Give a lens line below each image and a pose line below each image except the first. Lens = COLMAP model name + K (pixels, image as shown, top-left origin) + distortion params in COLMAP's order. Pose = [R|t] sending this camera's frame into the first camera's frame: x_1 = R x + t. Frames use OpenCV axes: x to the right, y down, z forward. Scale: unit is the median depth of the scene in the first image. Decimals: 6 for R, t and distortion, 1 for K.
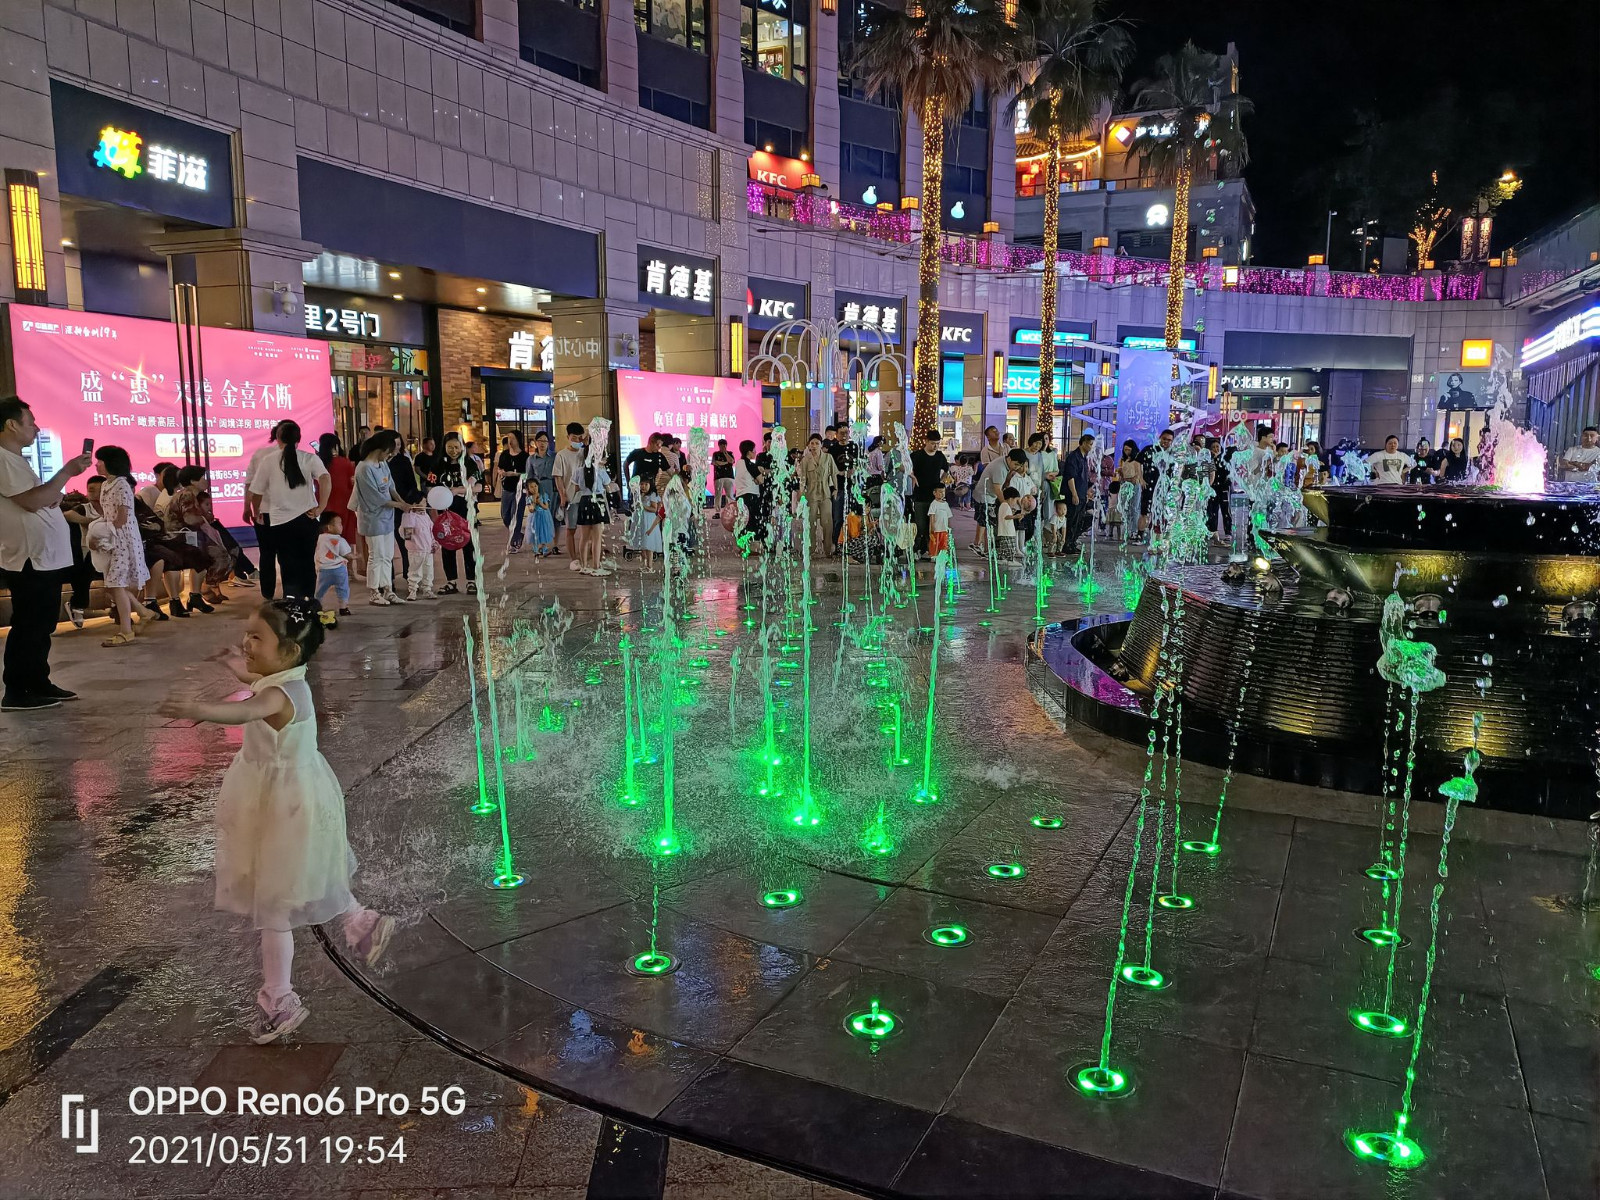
lens RADIAL K [[1075.0, 0, 803.4], [0, 1075.0, 591.9], [0, 0, 1]] dist [0.023044, -0.004111]
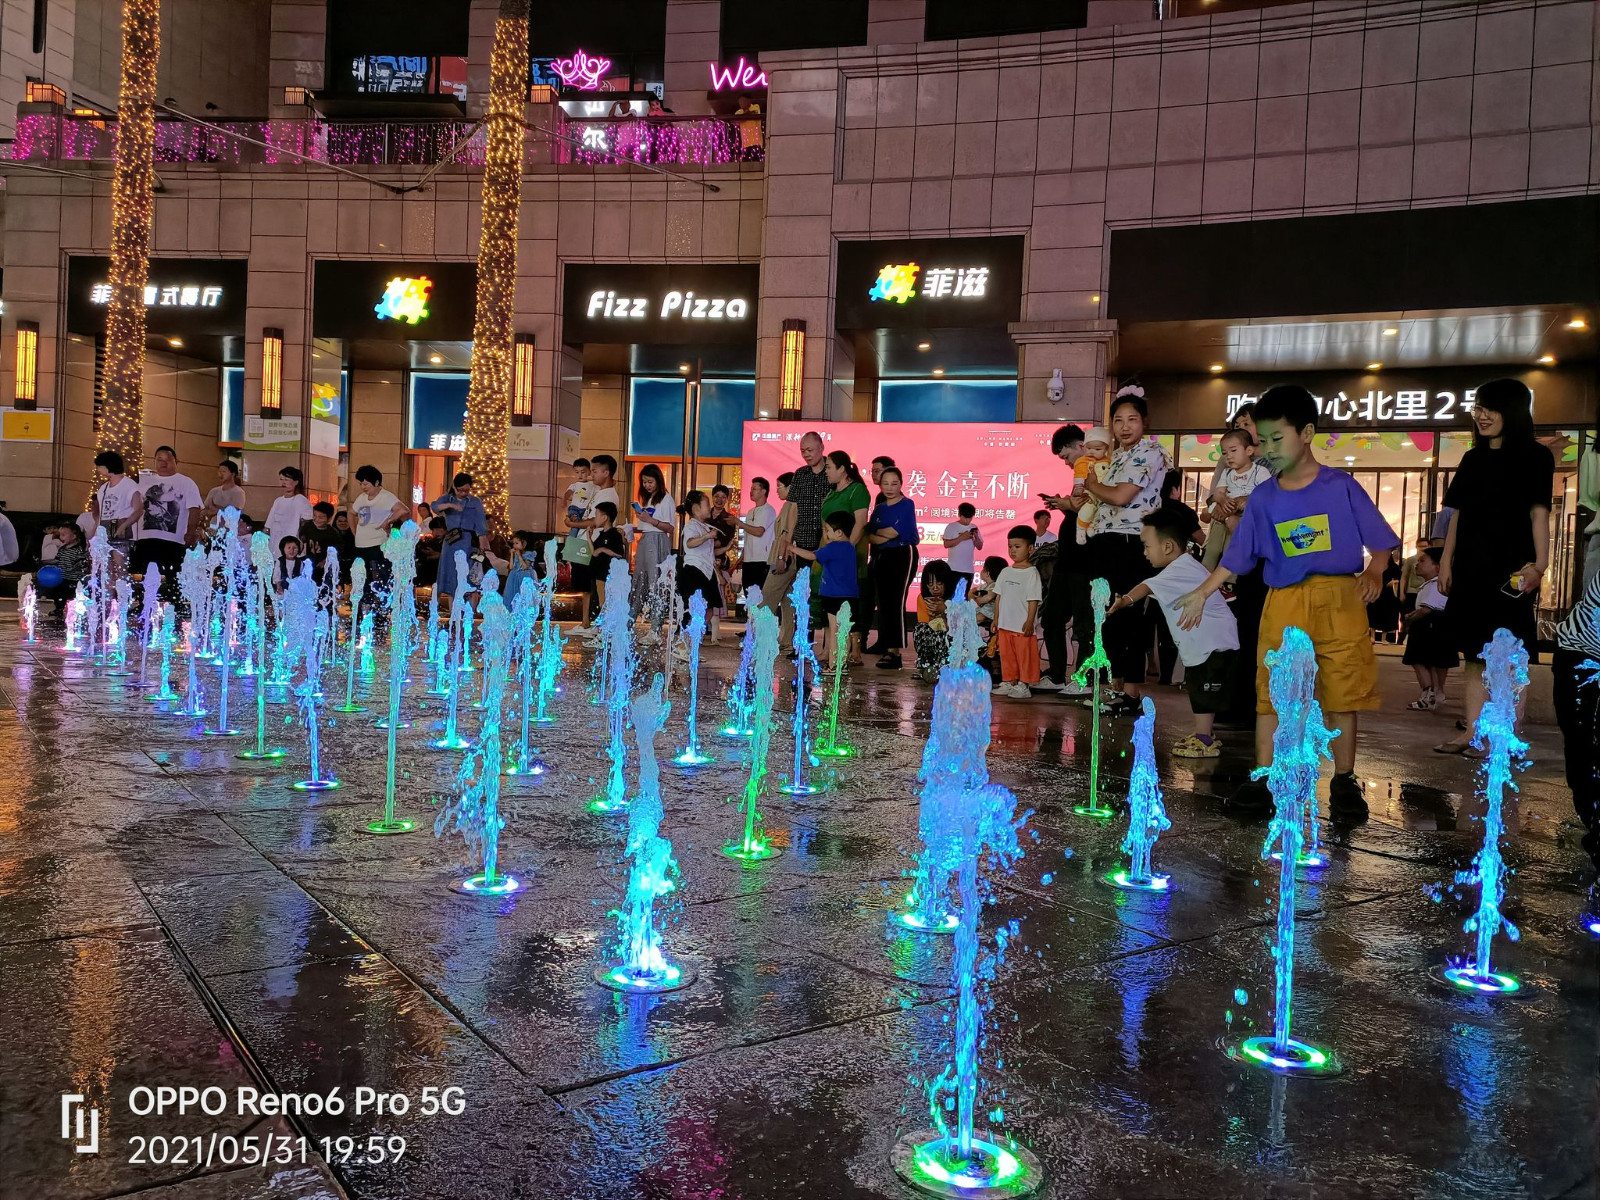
lens RADIAL K [[1075.0, 0, 802.2], [0, 1075.0, 604.6], [0, 0, 1]] dist [0.023044, -0.004111]
pose [[0.172688, 0.033138, -0.984419, 0.466372], [-0.165954, 0.986125, 0.004083, -0.051903], [0.970896, 0.162663, 0.175791, 0.712161]]
